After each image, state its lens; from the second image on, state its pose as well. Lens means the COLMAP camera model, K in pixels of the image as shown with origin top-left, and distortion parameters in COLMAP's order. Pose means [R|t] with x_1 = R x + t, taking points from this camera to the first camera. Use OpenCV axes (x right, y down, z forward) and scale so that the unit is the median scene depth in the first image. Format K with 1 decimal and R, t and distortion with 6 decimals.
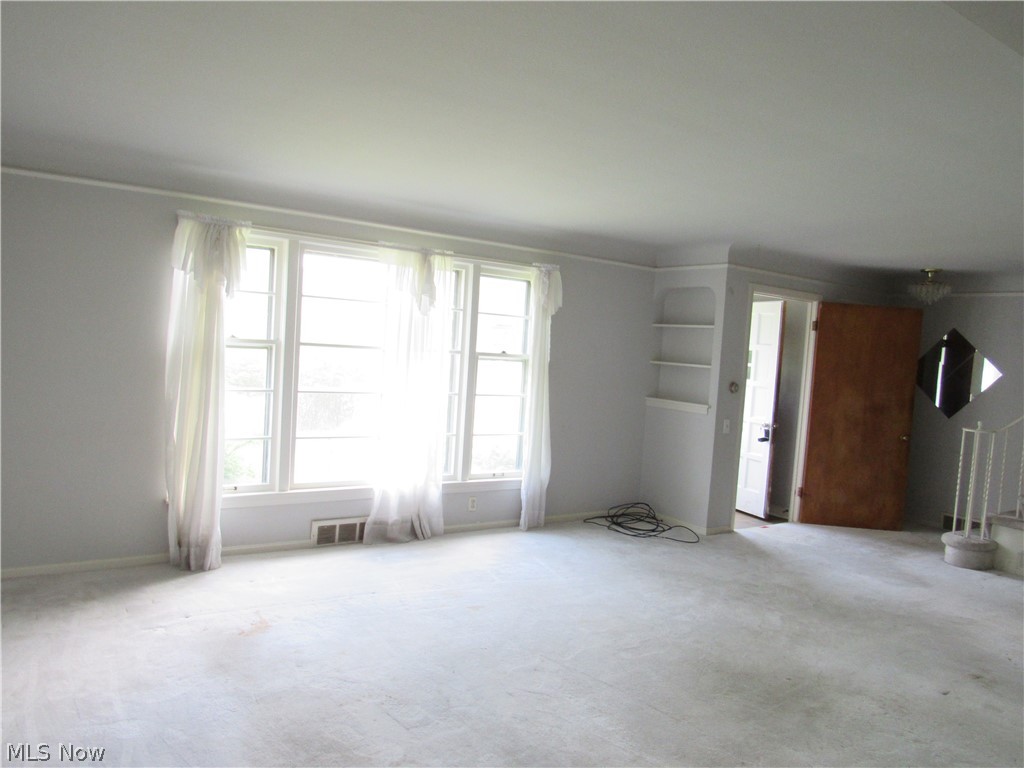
lens RADIAL K [[735.9, 0, 512.0], [0, 735.9, 384.0], [0, 0, 1]] dist [-0.010400, -0.006259]
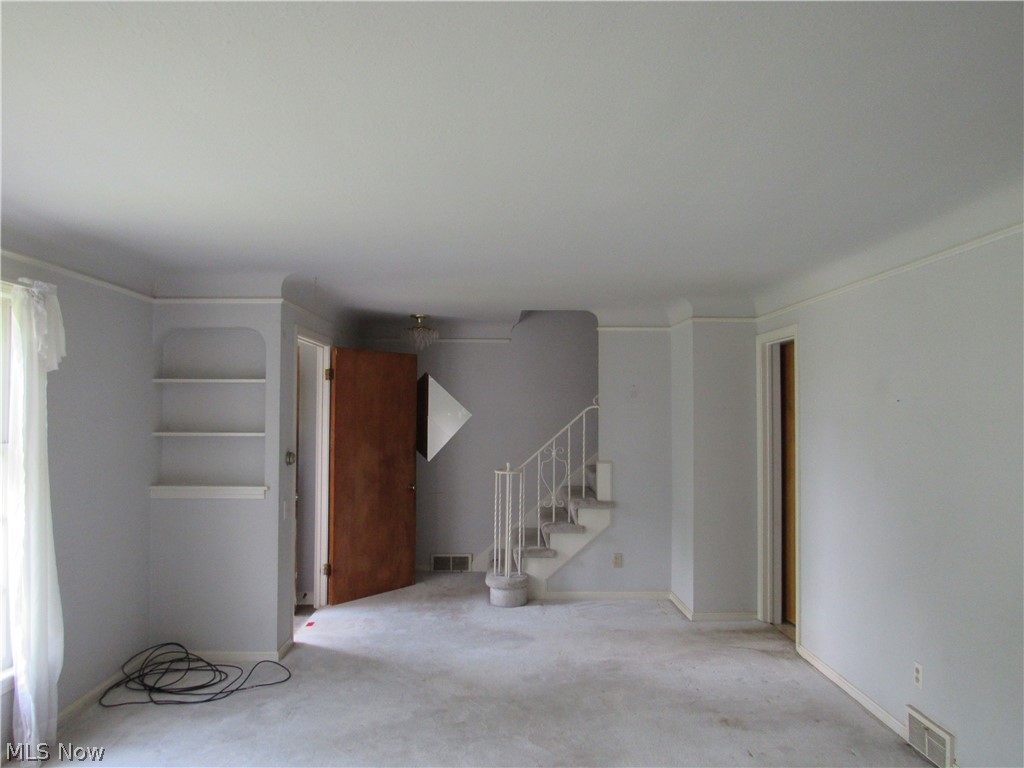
lens RADIAL K [[735.9, 0, 512.0], [0, 735.9, 384.0], [0, 0, 1]] dist [-0.010400, -0.006259]
pose [[0.564875, -0.038406, 0.824282, -0.207125], [0.082714, 0.996521, -0.010252, -0.046887], [-0.821021, 0.073971, 0.566086, 0.374727]]
